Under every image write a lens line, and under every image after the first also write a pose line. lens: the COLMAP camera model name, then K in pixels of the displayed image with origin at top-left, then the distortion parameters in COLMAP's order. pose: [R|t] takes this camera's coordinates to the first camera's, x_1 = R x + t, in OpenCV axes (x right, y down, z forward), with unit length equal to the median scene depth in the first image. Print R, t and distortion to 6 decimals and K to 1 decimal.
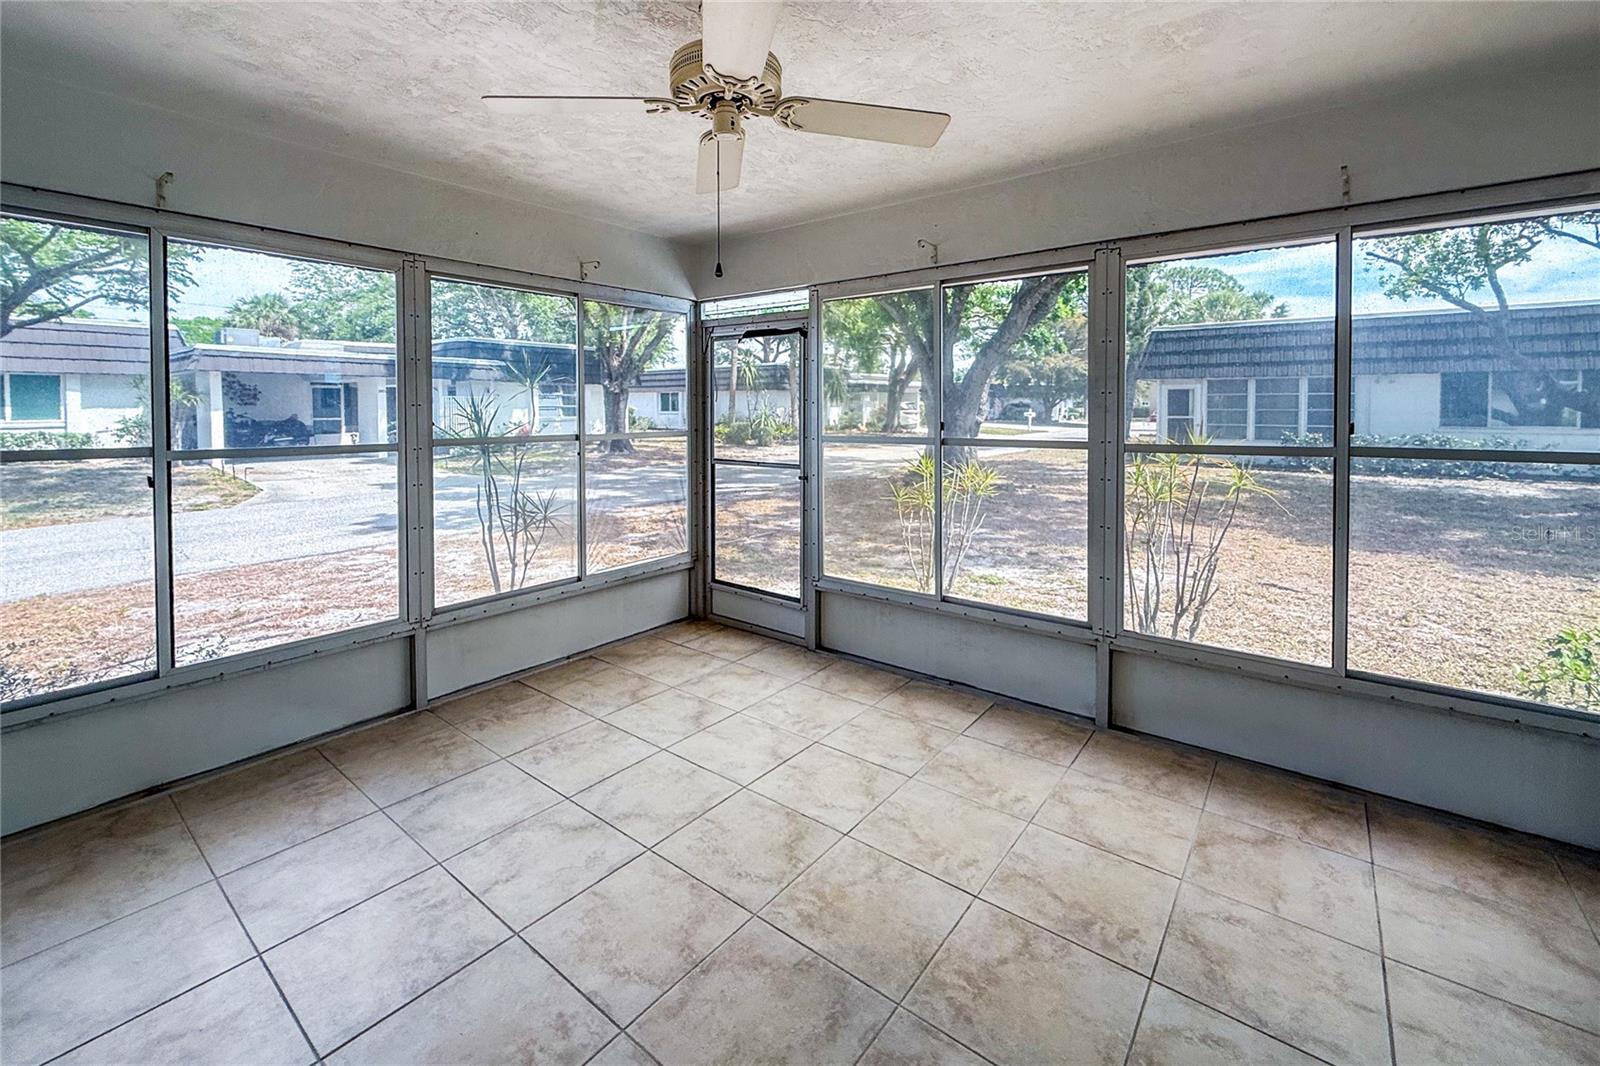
lens RADIAL K [[662.8, 0, 787.1], [0, 662.8, 517.9], [0, 0, 1]] dist [0.000079, 0.000109]
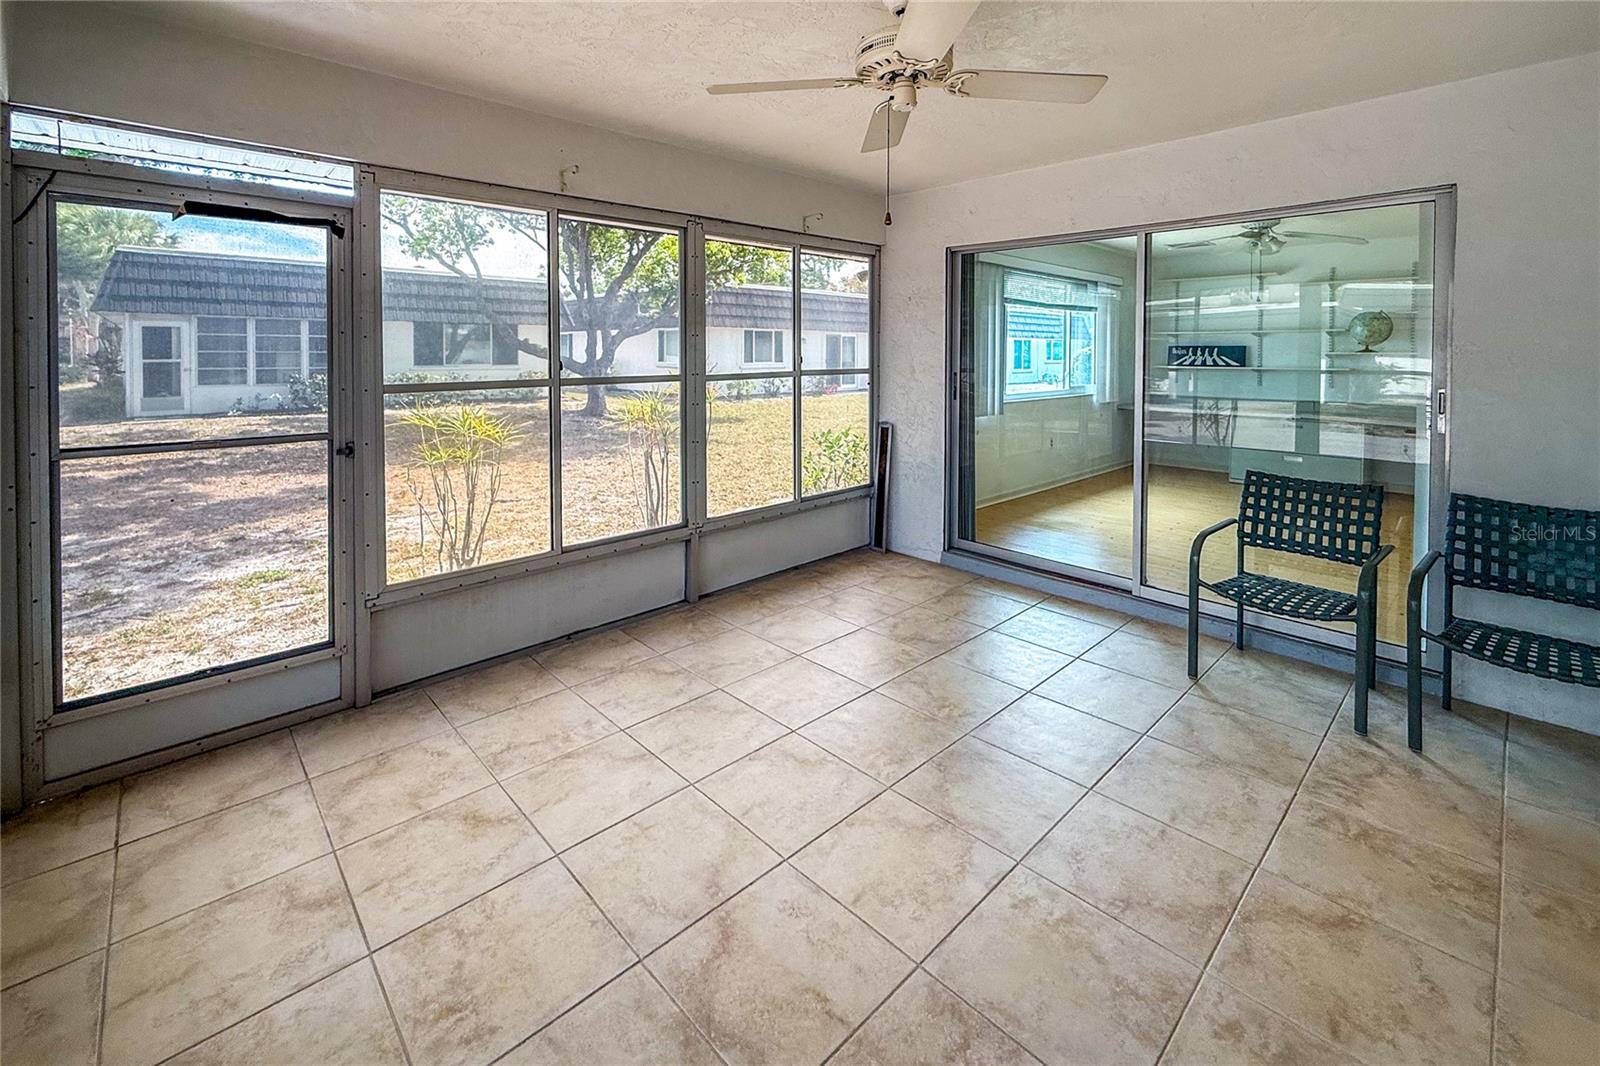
lens RADIAL K [[665.3, 0, 804.0], [0, 665.3, 476.7], [0, 0, 1]] dist [-0.002256, -0.000263]
pose [[0.139024, -0.181805, 0.973457, -0.831829], [0.158826, 0.974372, 0.159293, -0.104521], [-0.977470, 0.132465, 0.164336, 0.668522]]
